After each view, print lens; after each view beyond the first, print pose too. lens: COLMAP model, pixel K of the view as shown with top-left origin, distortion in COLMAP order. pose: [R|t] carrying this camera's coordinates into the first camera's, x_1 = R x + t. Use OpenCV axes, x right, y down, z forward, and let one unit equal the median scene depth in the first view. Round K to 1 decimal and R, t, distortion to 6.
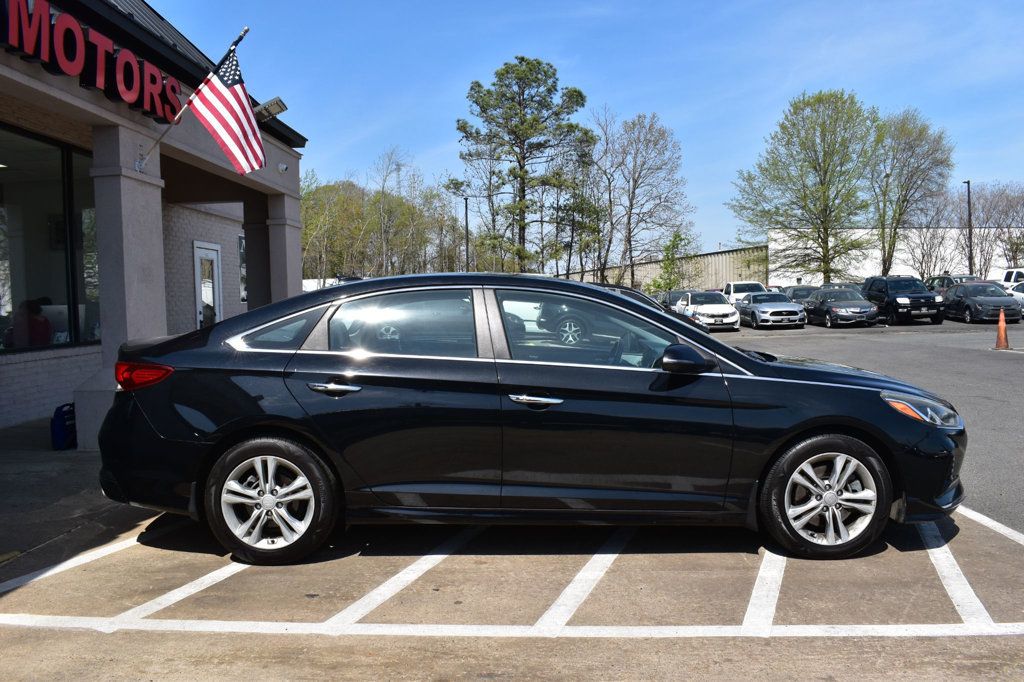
lens RADIAL K [[849.9, 0, 512.0], [0, 849.9, 341.0], [0, 0, 1]] dist [0.003926, 0.001295]
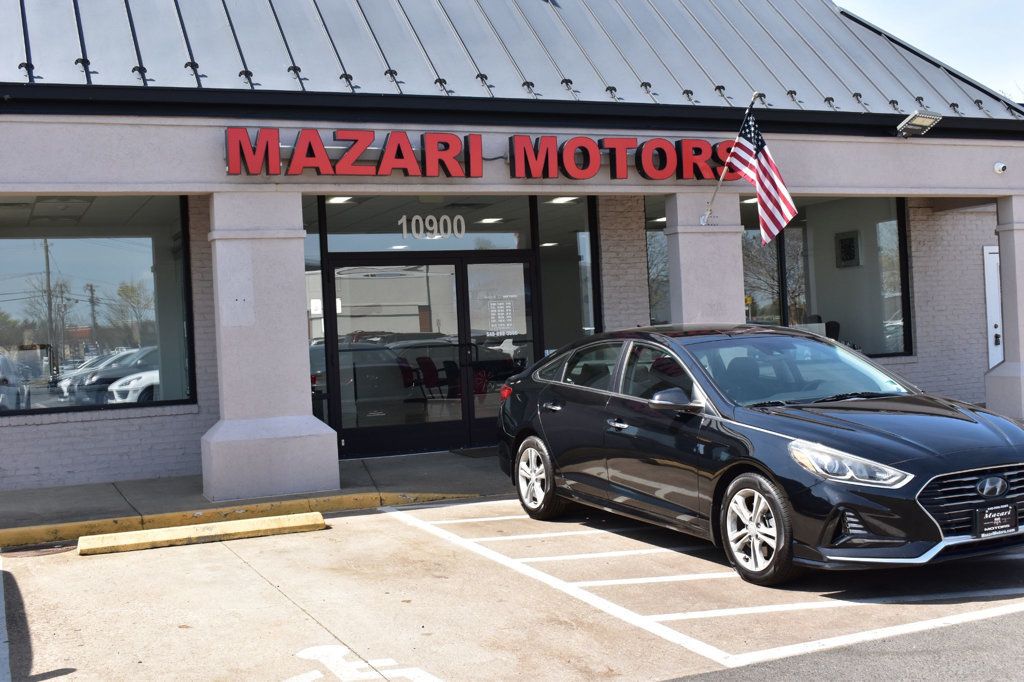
lens RADIAL K [[1204.4, 0, 512.0], [0, 1204.4, 341.0], [0, 0, 1]] dist [-0.043178, -0.003770]
pose [[0.438705, 0.008136, -0.898594, 1.661714], [-0.008734, 0.999950, 0.004790, -0.069775], [0.898589, 0.005747, 0.438754, 0.013630]]
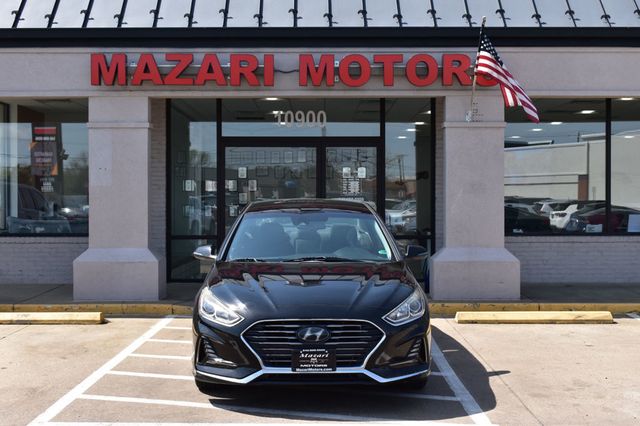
lens RADIAL K [[939.7, 0, 320.0], [0, 939.7, 213.0], [0, 0, 1]] dist [-0.008629, 0.033177]
pose [[0.035087, 0.038135, -0.998656, 2.115125], [-0.052275, 0.997974, 0.036272, -0.140465], [0.998016, 0.050932, 0.037009, 1.153416]]
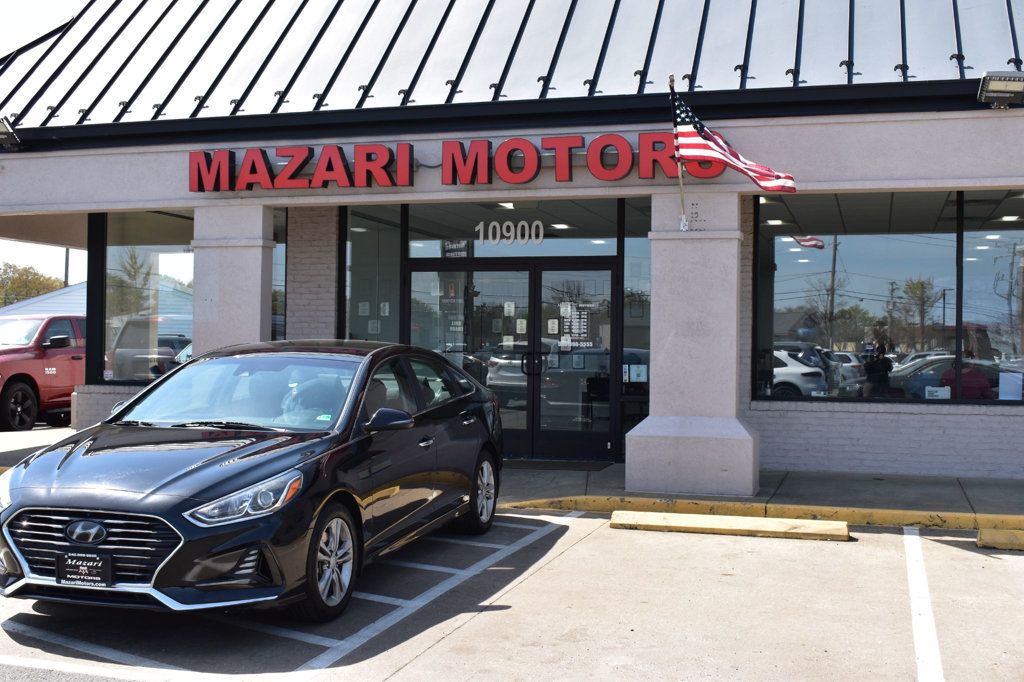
lens RADIAL K [[1204.4, 0, 512.0], [0, 1204.4, 341.0], [0, 0, 1]] dist [-0.043178, -0.003770]
pose [[-0.258403, 0.016995, -0.965888, 1.763092], [-0.055468, 0.997935, 0.032398, -0.171659], [0.964443, 0.061948, -0.256927, 2.008836]]
